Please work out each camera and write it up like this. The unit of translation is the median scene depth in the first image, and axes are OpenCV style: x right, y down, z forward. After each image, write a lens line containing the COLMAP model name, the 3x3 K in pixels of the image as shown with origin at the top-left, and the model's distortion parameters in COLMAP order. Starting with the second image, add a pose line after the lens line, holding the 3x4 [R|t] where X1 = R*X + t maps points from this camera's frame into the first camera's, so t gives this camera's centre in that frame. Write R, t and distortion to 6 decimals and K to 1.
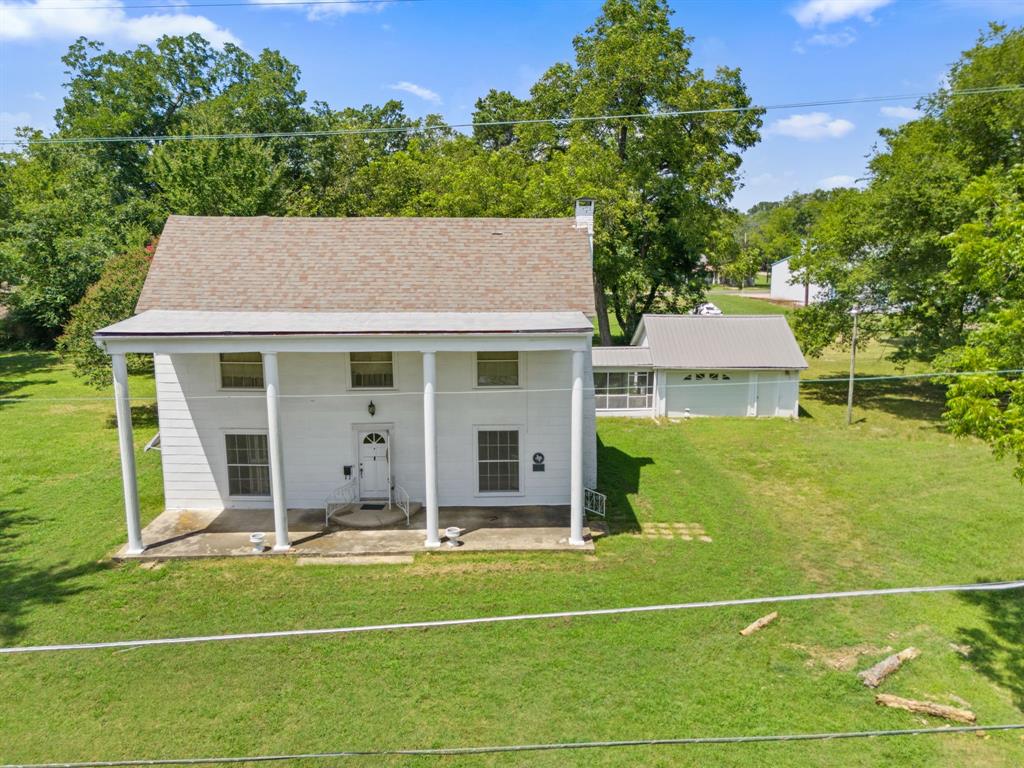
lens RADIAL K [[754.4, 0, 516.1], [0, 754.4, 381.5], [0, 0, 1]] dist [0.070297, -0.059013]
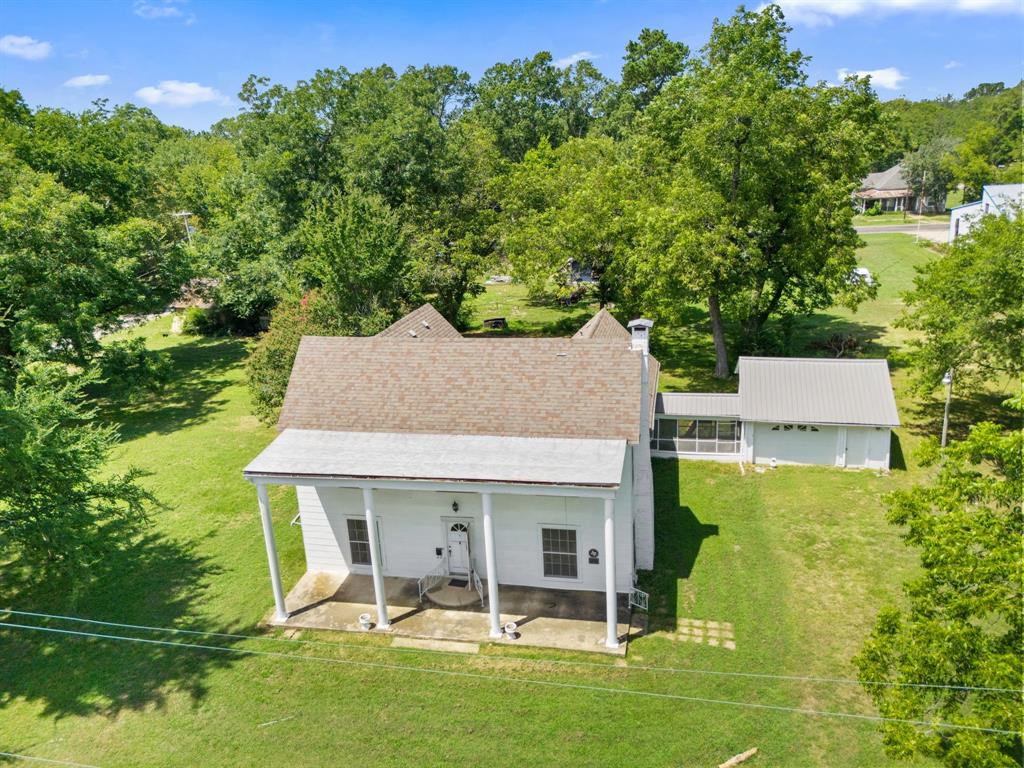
lens RADIAL K [[754.4, 0, 516.1], [0, 754.4, 381.5], [0, 0, 1]] dist [0.070297, -0.059013]
pose [[0.973953, 0.020634, -0.225811, 0.172832], [0.009353, 0.991348, 0.130925, -0.317893], [0.226558, -0.129626, 0.965333, -0.127548]]
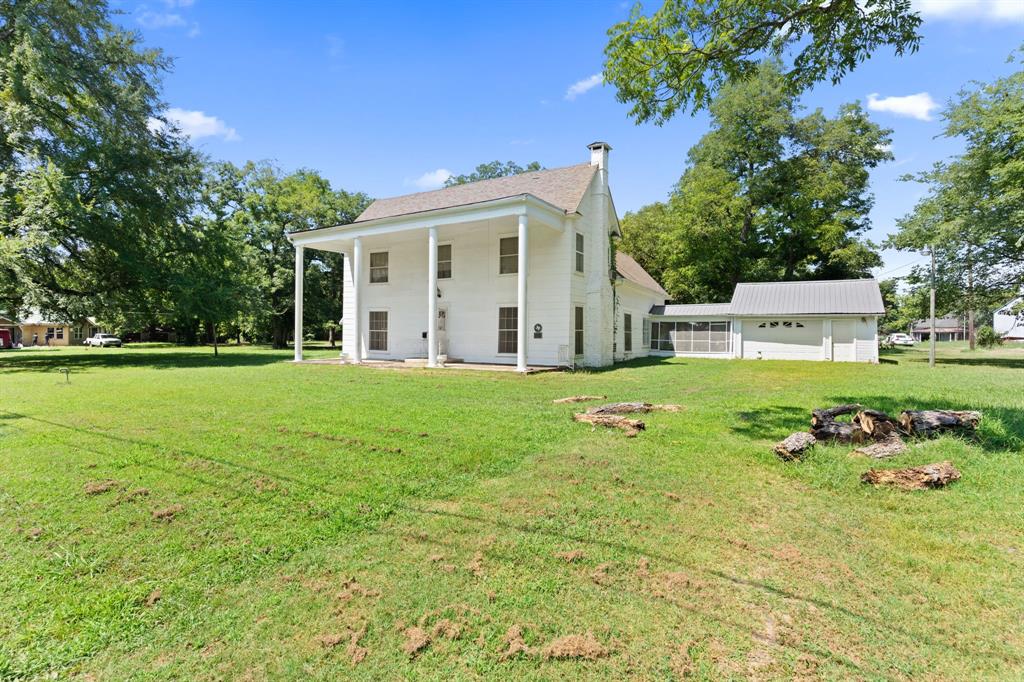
lens RADIAL K [[486.7, 0, 512.0], [0, 486.7, 341.0], [0, 0, 1]] dist [-0.001690, -0.000028]
pose [[0.860691, 0.017843, -0.508816, 0.420355], [-0.101502, 0.985337, -0.137144, 0.244082], [0.498908, 0.169684, 0.849881, 0.264917]]
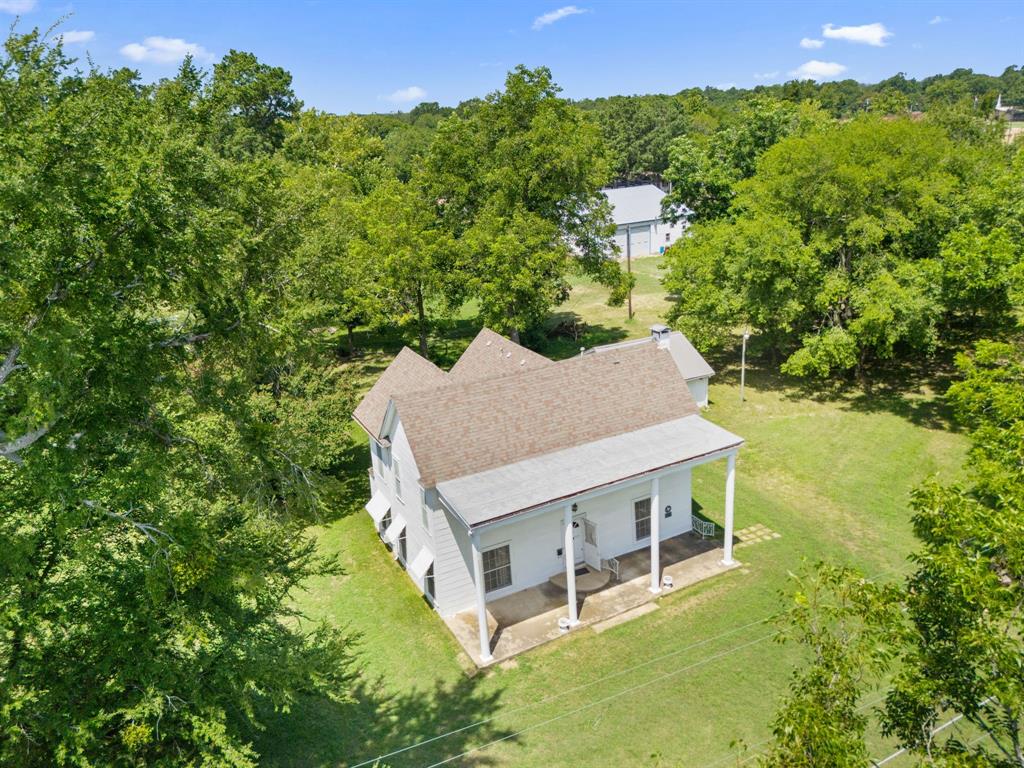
lens RADIAL K [[754.4, 0, 516.1], [0, 754.4, 381.5], [0, 0, 1]] dist [0.070297, -0.059013]
pose [[0.895476, -0.192798, 0.401188, -0.800328], [0.133325, 0.976121, 0.171501, -0.447057], [-0.424673, -0.100087, 0.899797, -0.206609]]
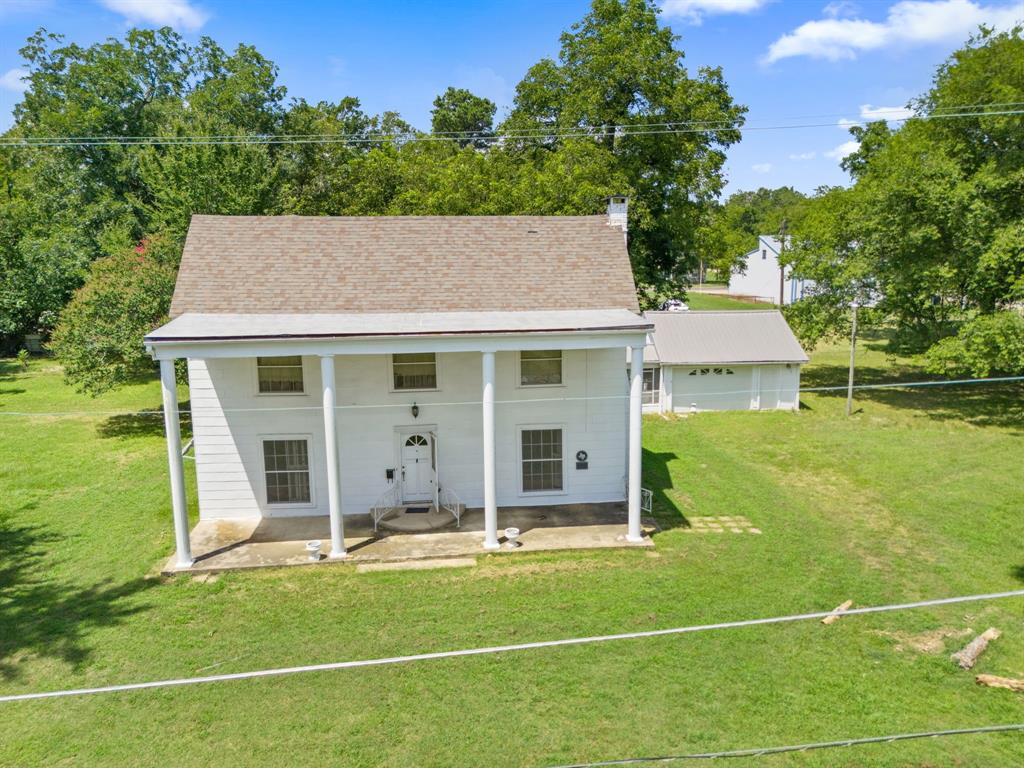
lens RADIAL K [[754.4, 0, 516.1], [0, 754.4, 381.5], [0, 0, 1]] dist [0.070297, -0.059013]
pose [[0.996932, -0.021270, 0.075332, -0.130620], [0.021142, 0.999773, 0.002502, -0.001505], [-0.075368, -0.000902, 0.997155, 0.010058]]
